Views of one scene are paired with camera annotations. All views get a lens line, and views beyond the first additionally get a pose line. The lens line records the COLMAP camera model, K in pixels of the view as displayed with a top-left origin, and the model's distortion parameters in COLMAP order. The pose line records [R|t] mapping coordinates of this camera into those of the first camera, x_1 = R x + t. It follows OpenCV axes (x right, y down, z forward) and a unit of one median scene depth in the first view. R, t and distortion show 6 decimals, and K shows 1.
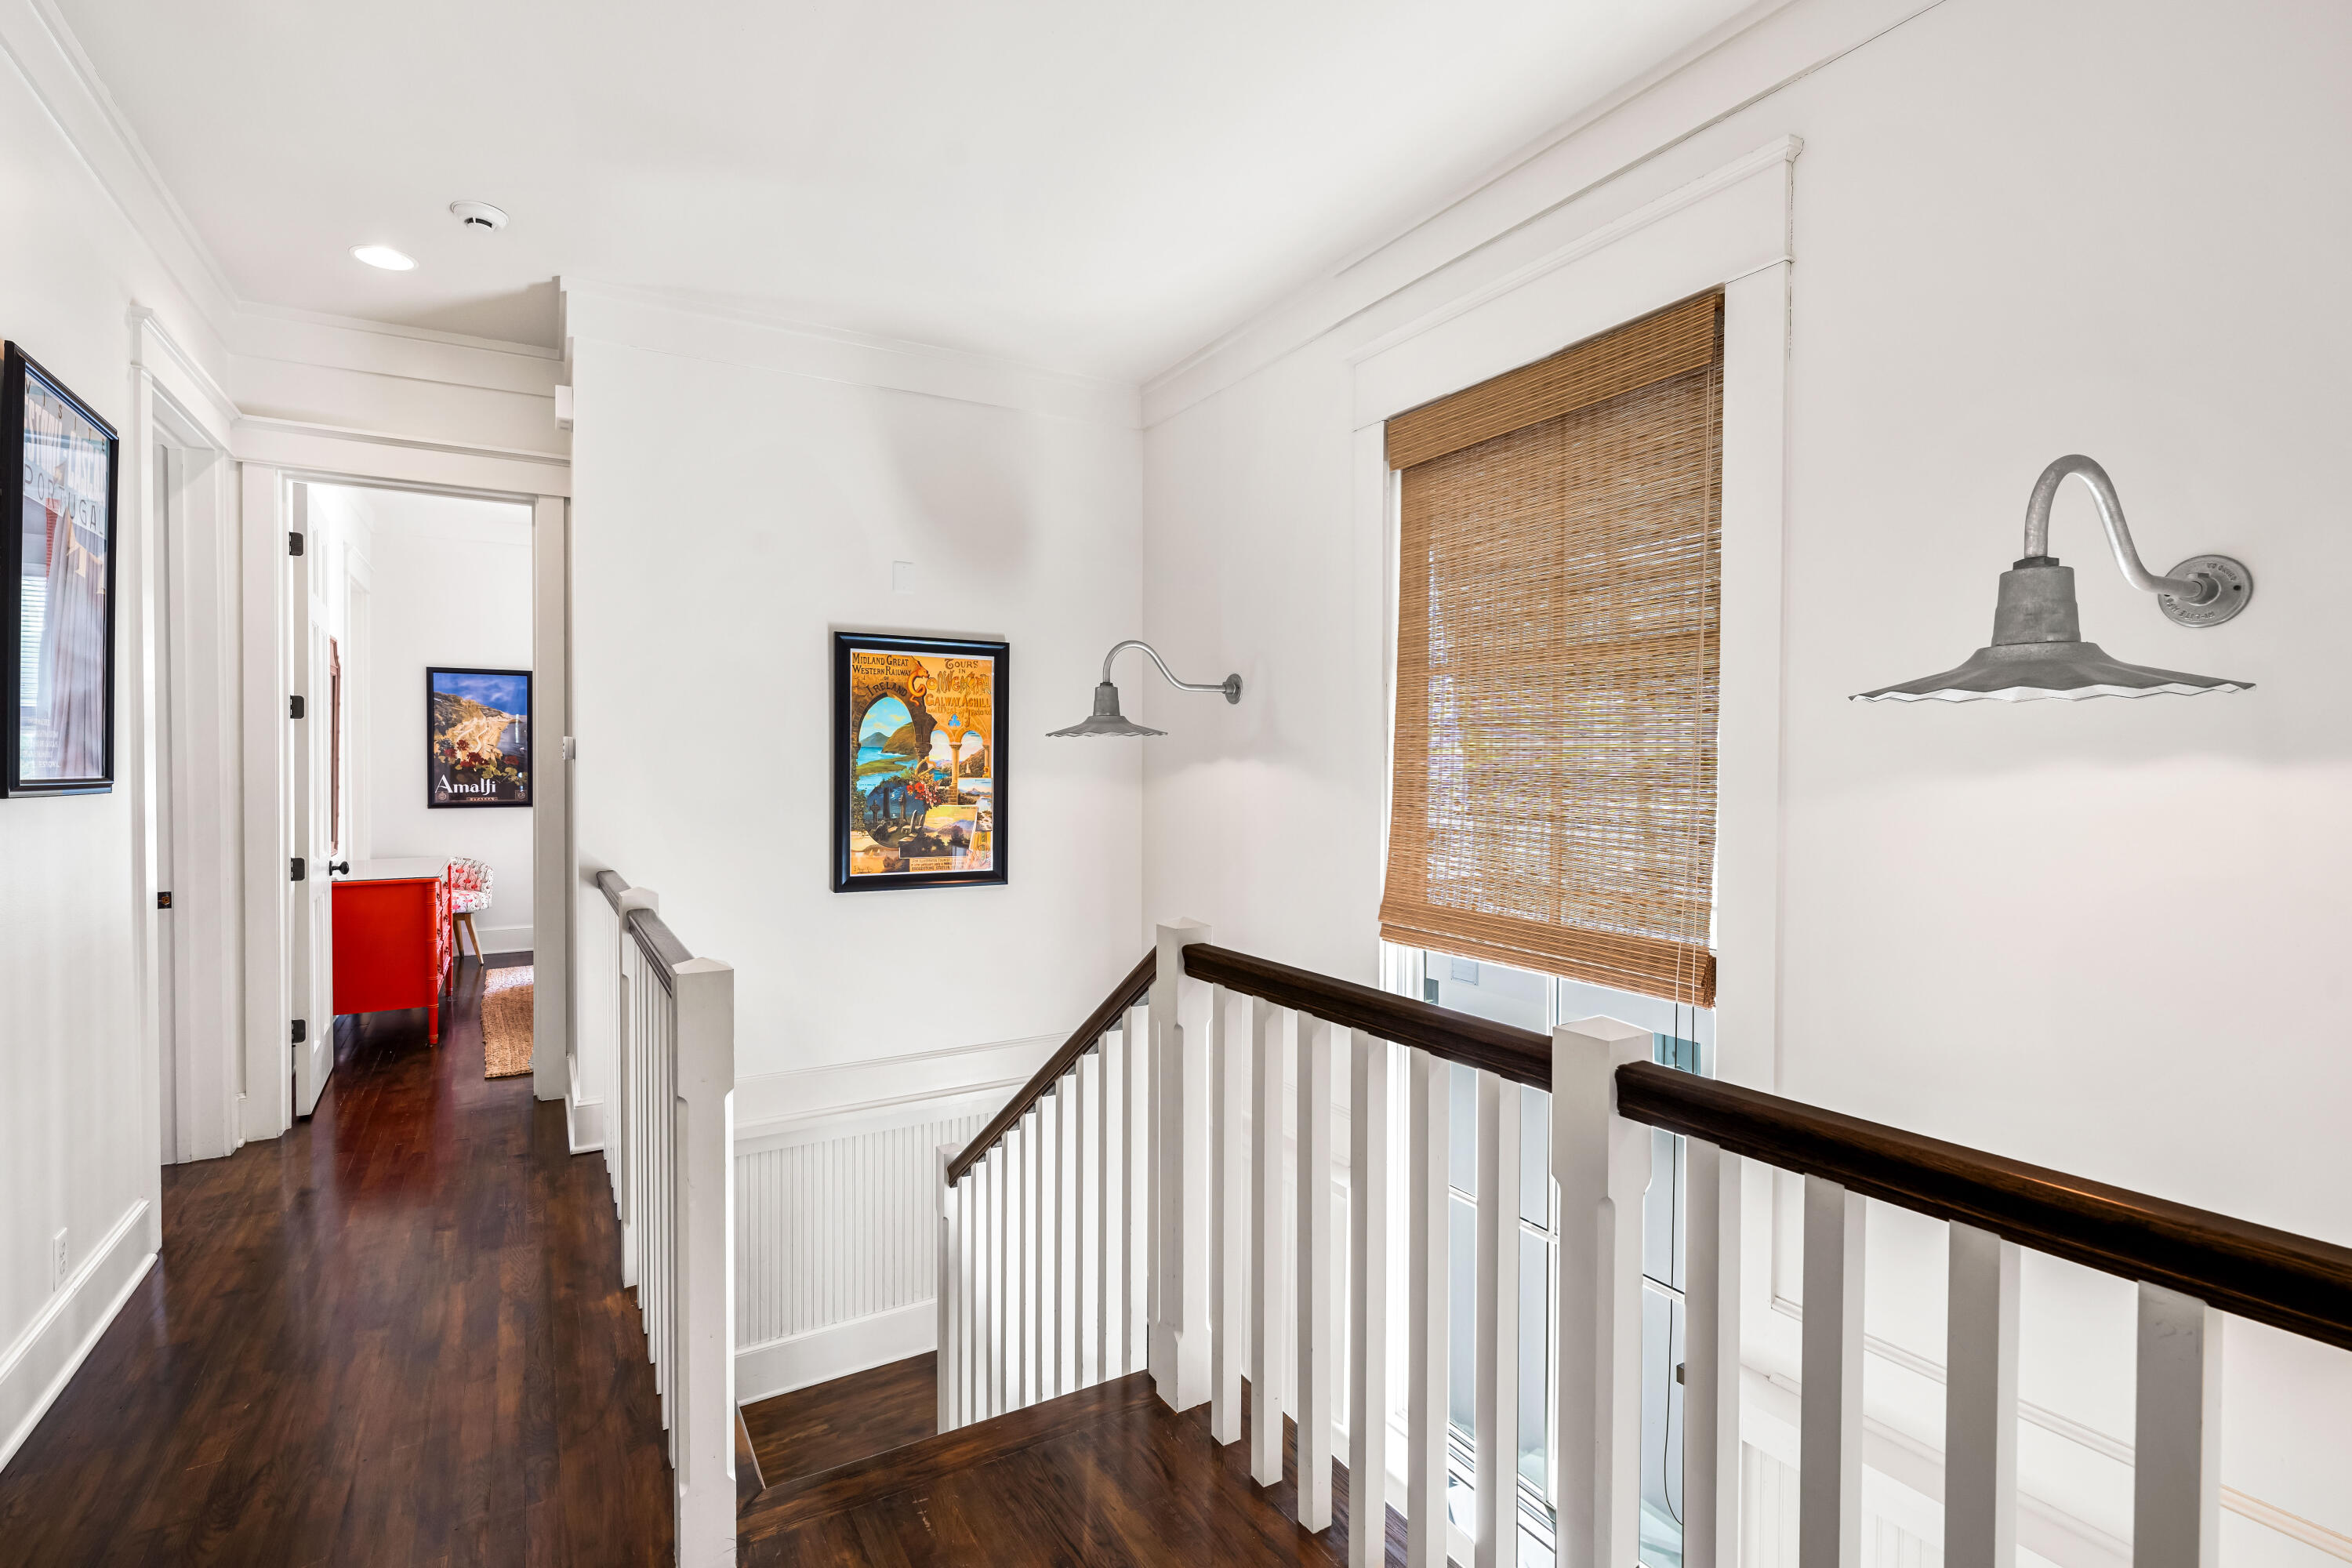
lens RADIAL K [[1118.5, 0, 1192.6], [0, 1118.5, 775.9], [0, 0, 1]] dist [0.004521, -0.000176]
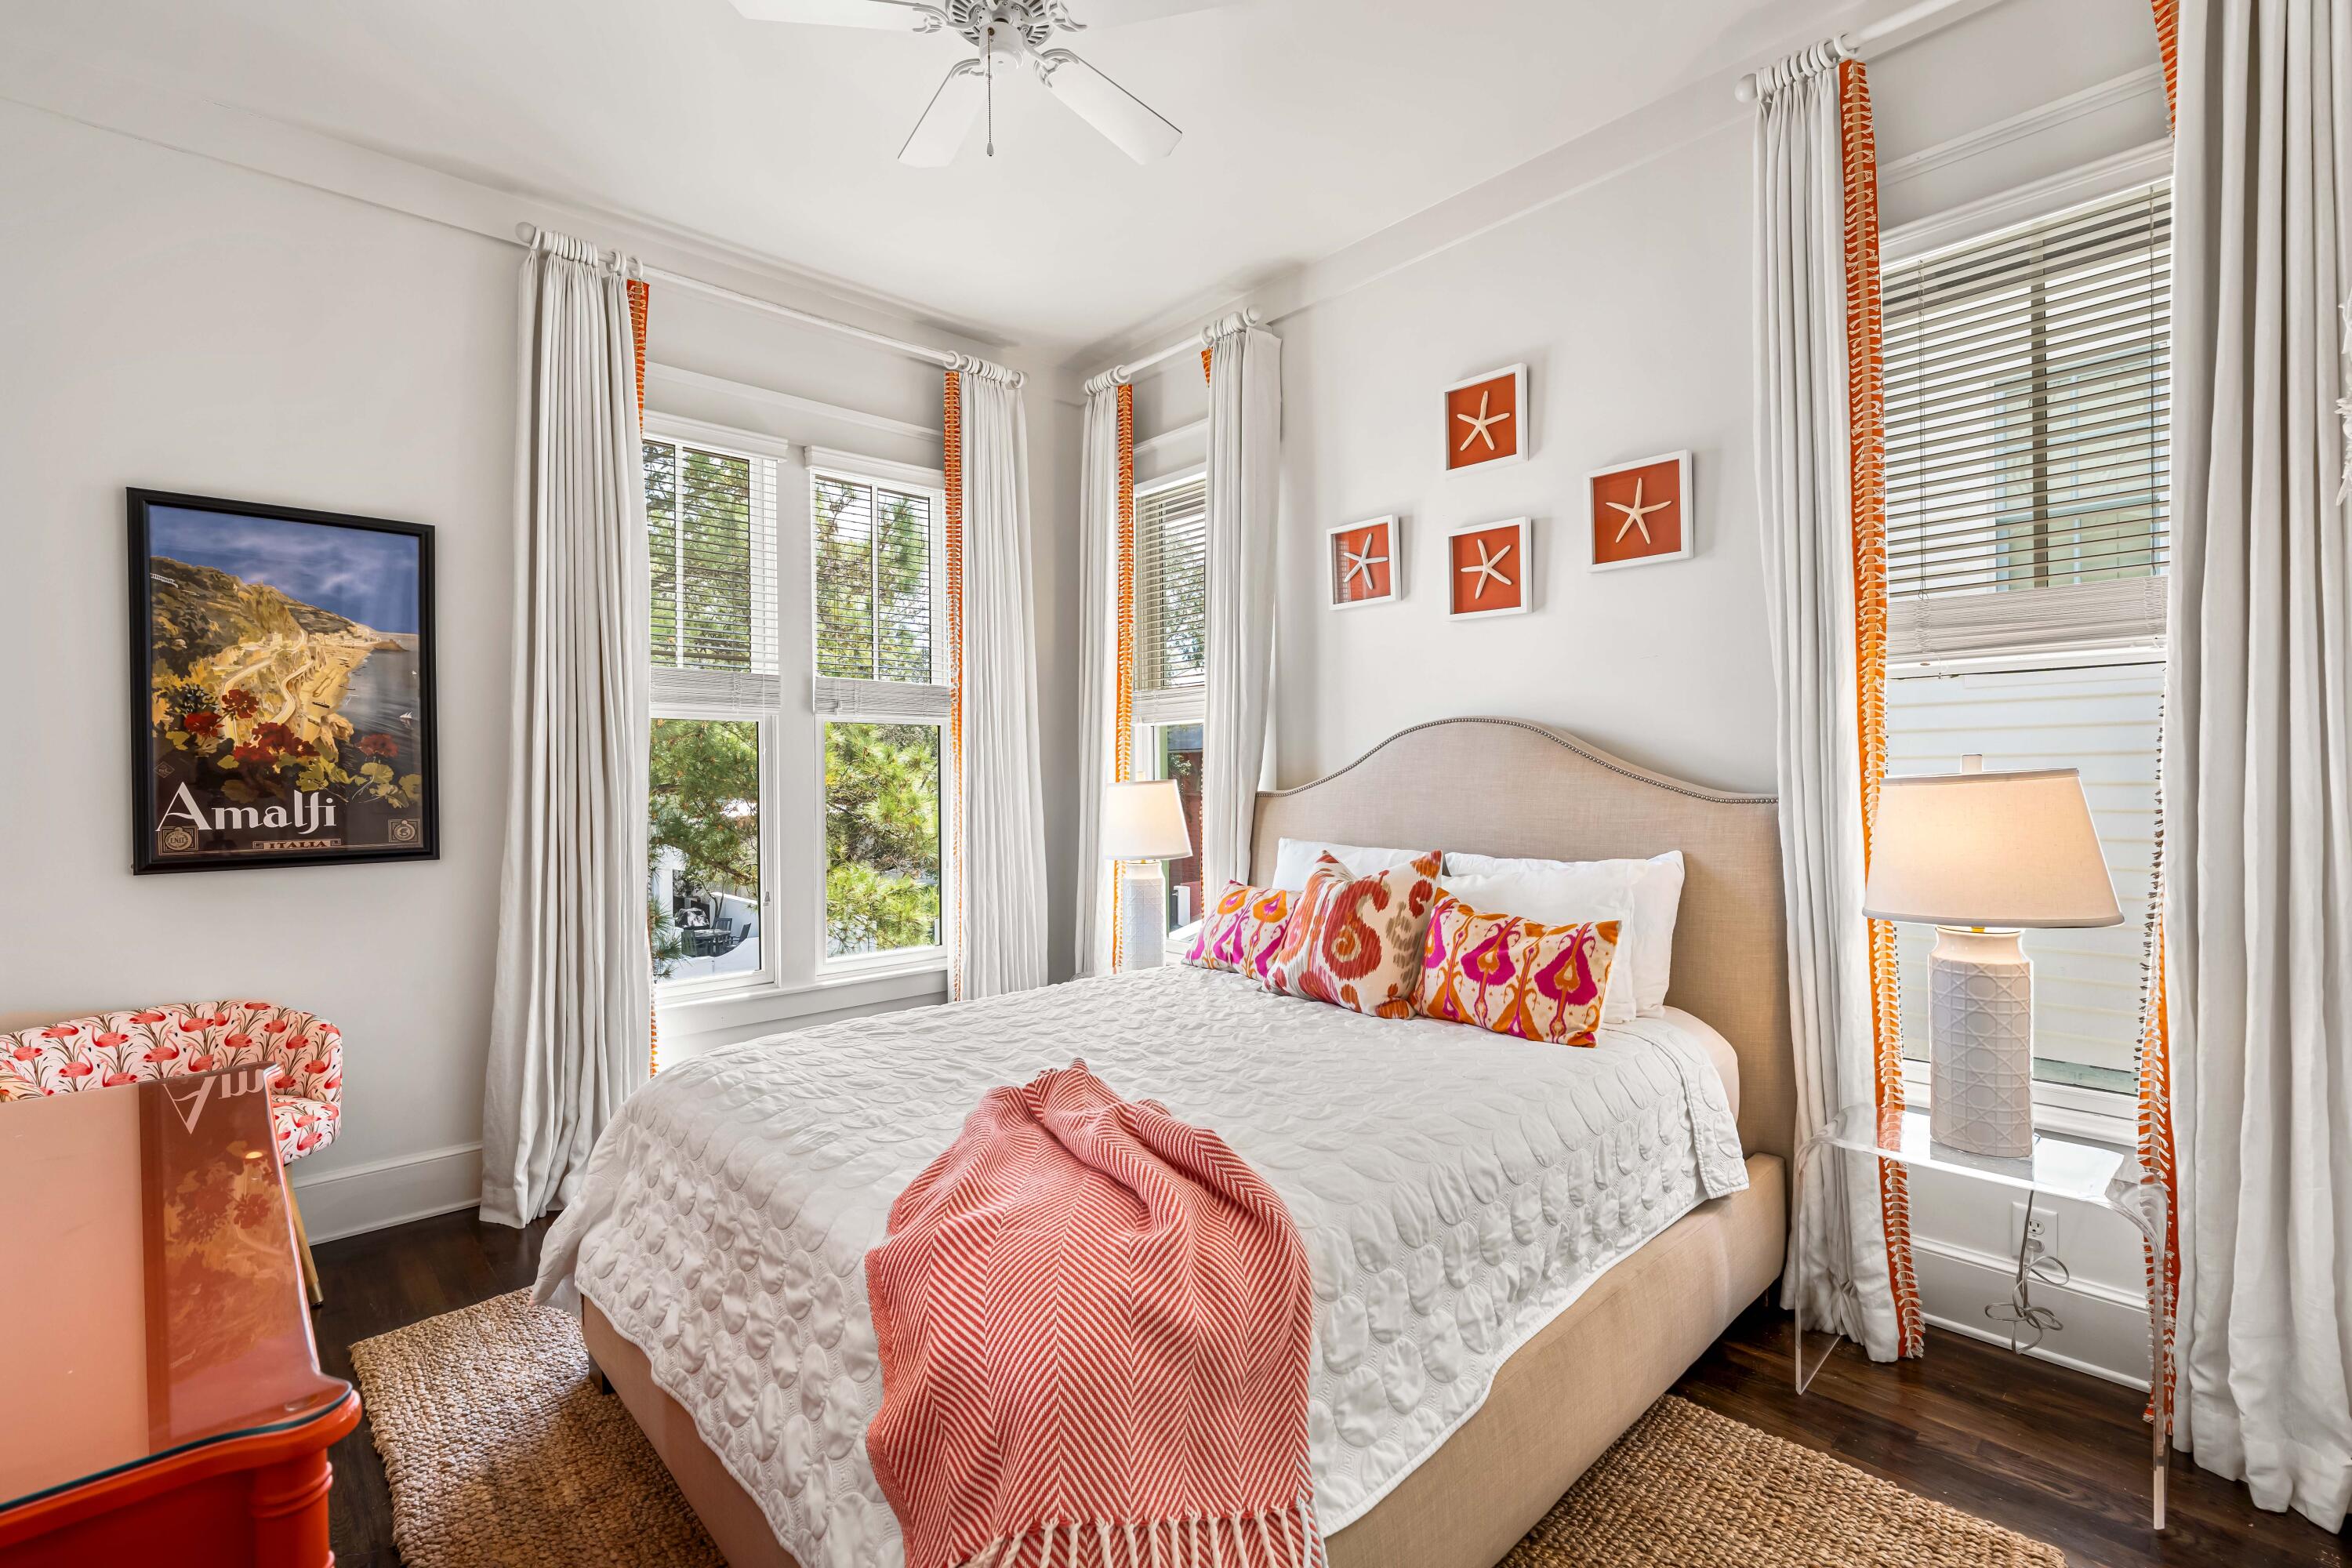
lens RADIAL K [[1024.6, 0, 1163.8], [0, 1024.6, 785.5], [0, 0, 1]] dist [0.000900, 0.000542]
pose [[0.977466, -0.006664, 0.210987, -0.421652], [0.006806, 0.999977, 0.000055, 0.002173], [-0.210982, 0.001382, 0.977489, 0.598553]]
